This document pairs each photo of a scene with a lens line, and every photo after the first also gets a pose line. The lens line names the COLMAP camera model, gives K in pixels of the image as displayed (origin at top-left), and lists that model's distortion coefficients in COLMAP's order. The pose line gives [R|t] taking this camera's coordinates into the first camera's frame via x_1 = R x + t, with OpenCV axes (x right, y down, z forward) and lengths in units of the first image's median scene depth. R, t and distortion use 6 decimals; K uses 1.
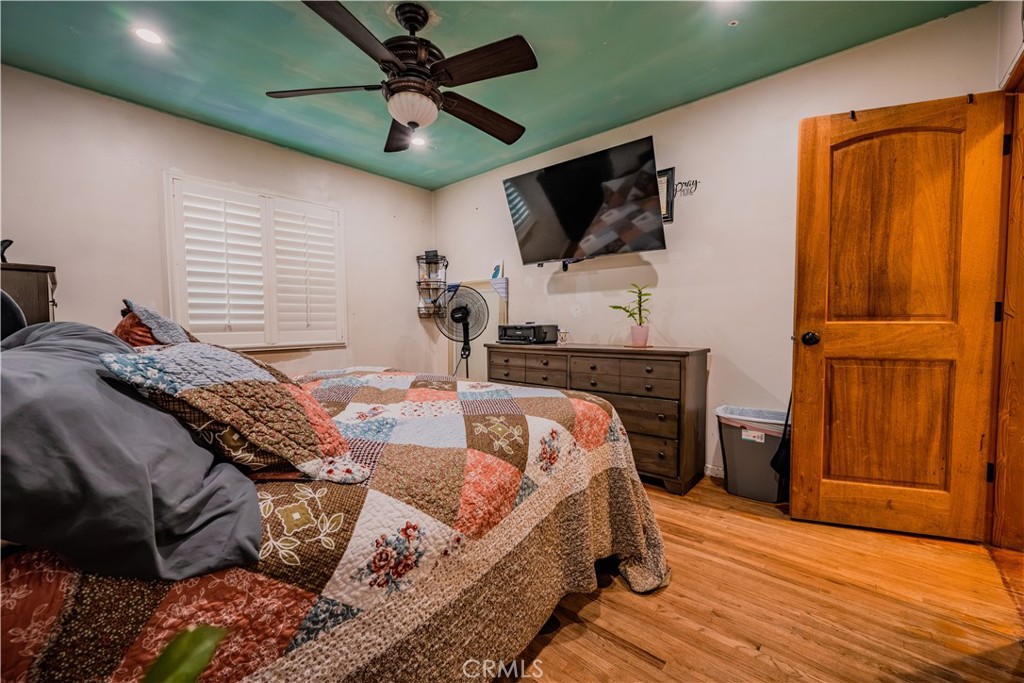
lens RADIAL K [[408.8, 0, 514.3], [0, 408.8, 341.7], [0, 0, 1]] dist [-0.000244, -0.000063]
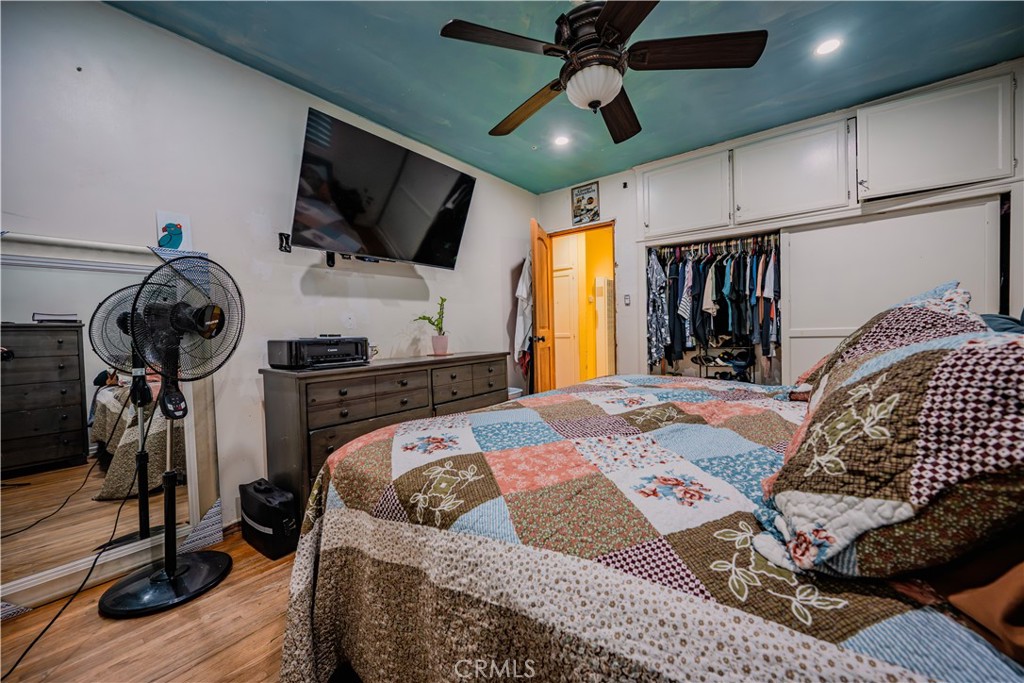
lens RADIAL K [[401.3, 0, 514.1], [0, 401.3, 342.0], [0, 0, 1]] dist [0.000132, 0.000336]
pose [[-0.053586, -0.022359, 0.998313, -0.738605], [0.072998, 0.996987, 0.026248, -0.034455], [-0.995892, 0.074281, -0.051792, 0.829762]]
